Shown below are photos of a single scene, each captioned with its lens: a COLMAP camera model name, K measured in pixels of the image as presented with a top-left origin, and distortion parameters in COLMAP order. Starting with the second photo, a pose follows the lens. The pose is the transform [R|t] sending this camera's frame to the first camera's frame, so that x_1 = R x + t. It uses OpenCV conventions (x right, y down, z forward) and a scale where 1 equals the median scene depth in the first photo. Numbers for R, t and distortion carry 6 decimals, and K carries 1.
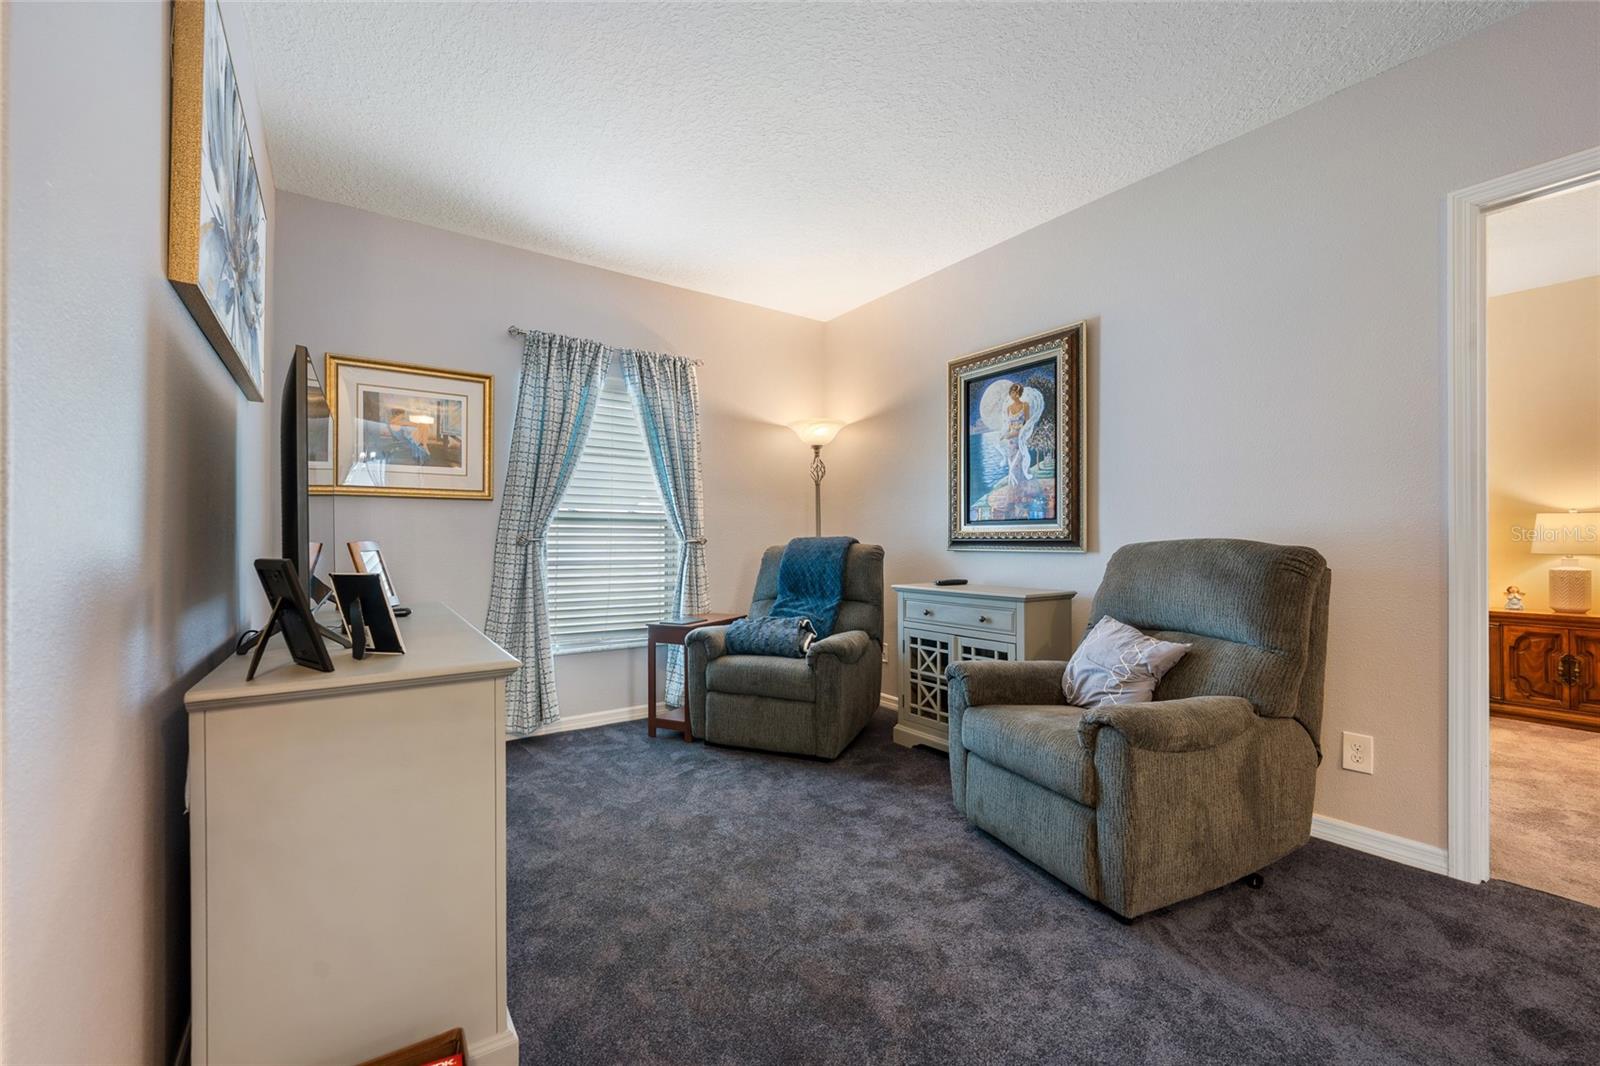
lens RADIAL K [[658.5, 0, 805.1], [0, 658.5, 540.3], [0, 0, 1]] dist [0.010520, -0.000078]
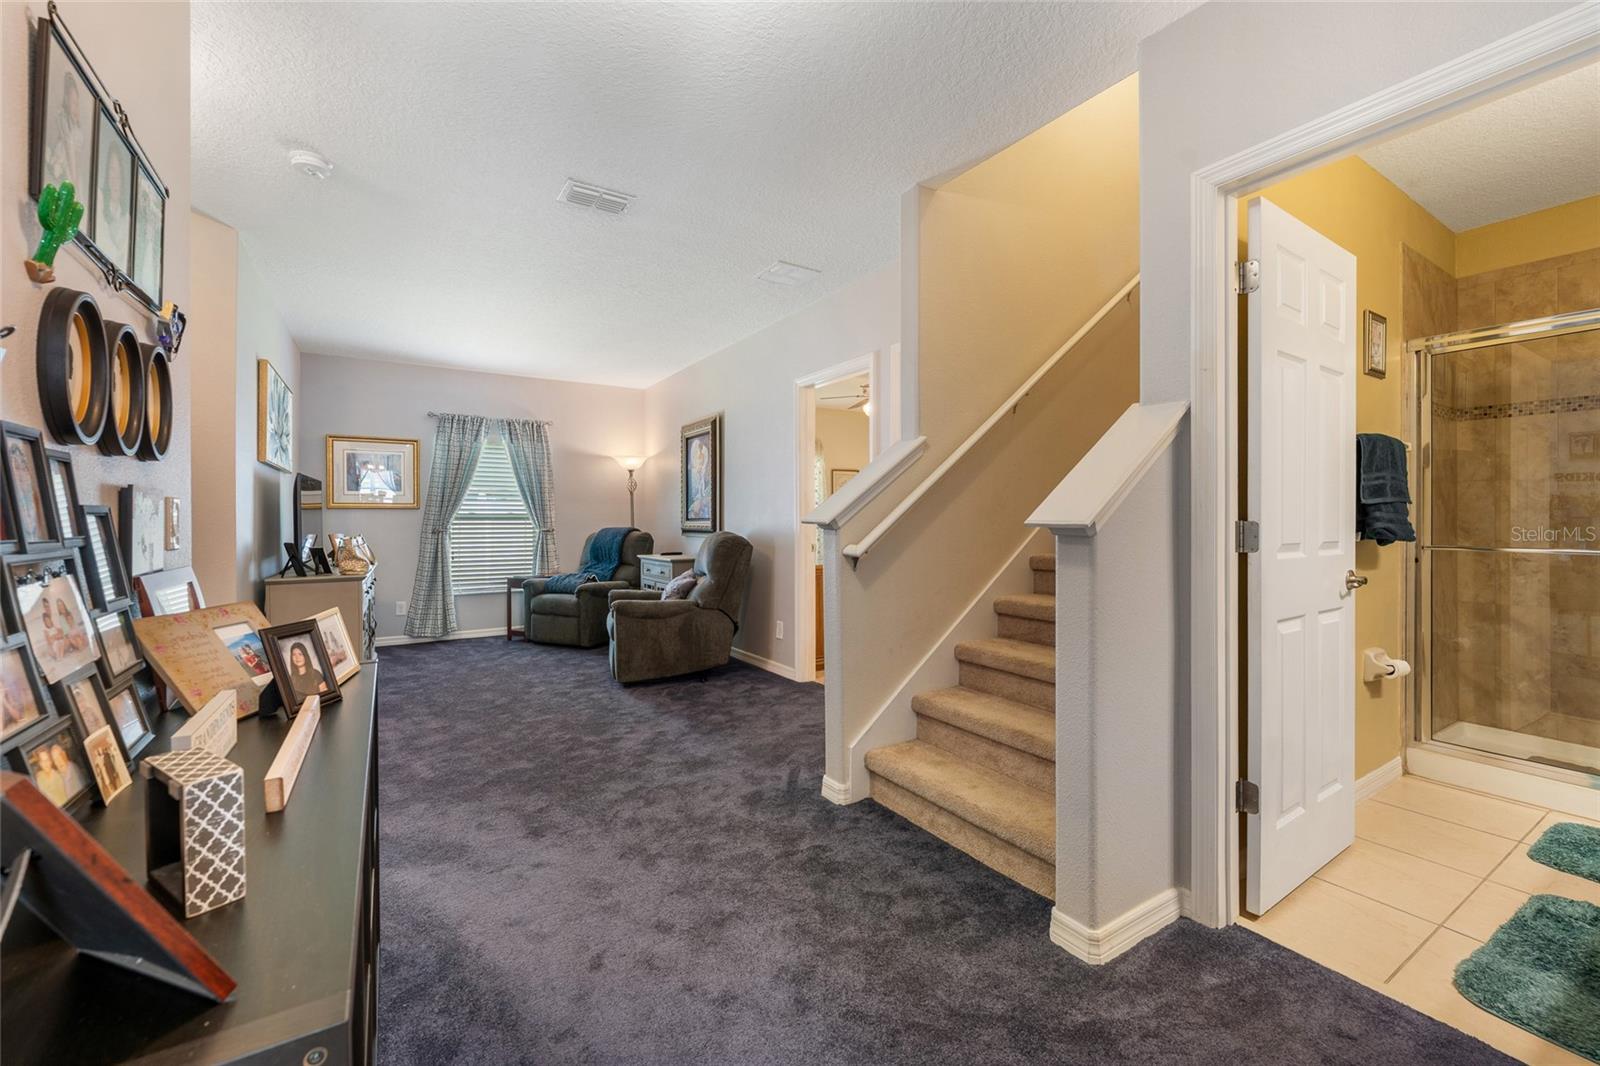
lens RADIAL K [[651.7, 0, 803.9], [0, 651.7, 524.9], [0, 0, 1]] dist [0.000973, -0.000153]
pose [[0.998829, -0.003181, -0.048277, 0.666417], [0.003611, 0.999954, 0.008836, -0.027938], [0.048247, -0.009000, 0.998795, -0.736318]]
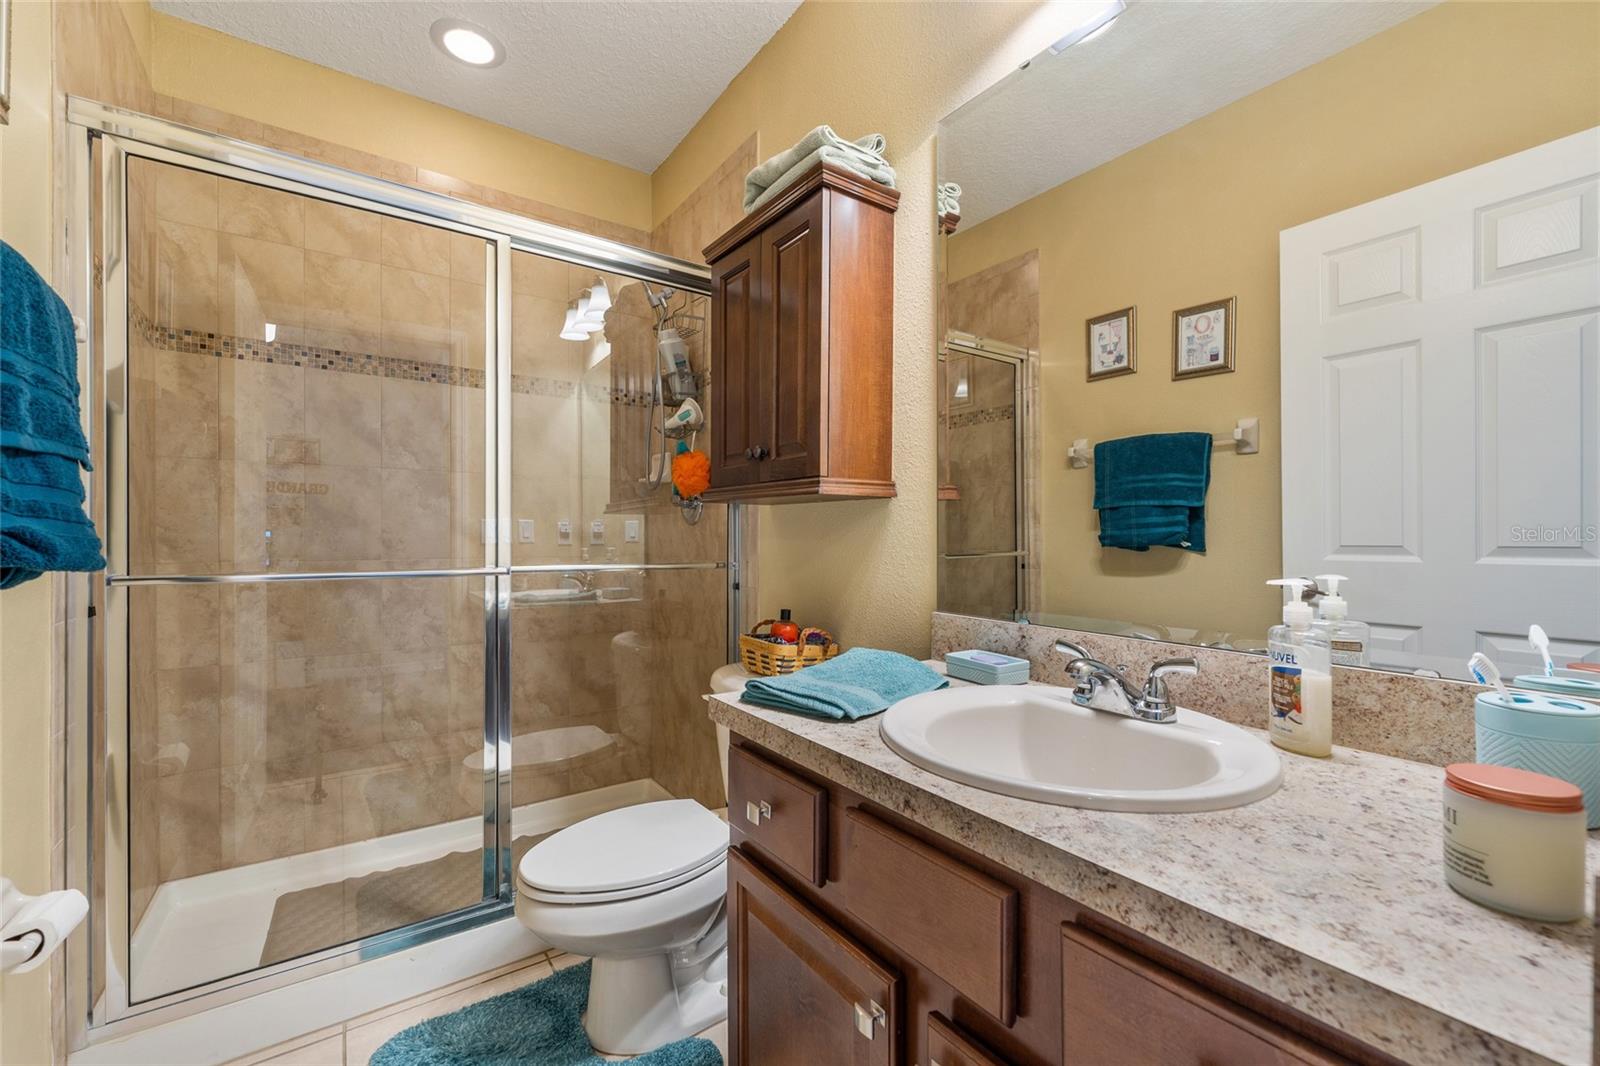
lens RADIAL K [[655.9, 0, 807.1], [0, 655.9, 527.5], [0, 0, 1]] dist [0.000614, -0.000191]
pose [[-0.001038, 0.007743, 0.999969, 1.064036], [0.004438, 0.999960, -0.007739, -0.014042], [-0.999990, 0.004430, -0.001073, -0.237722]]
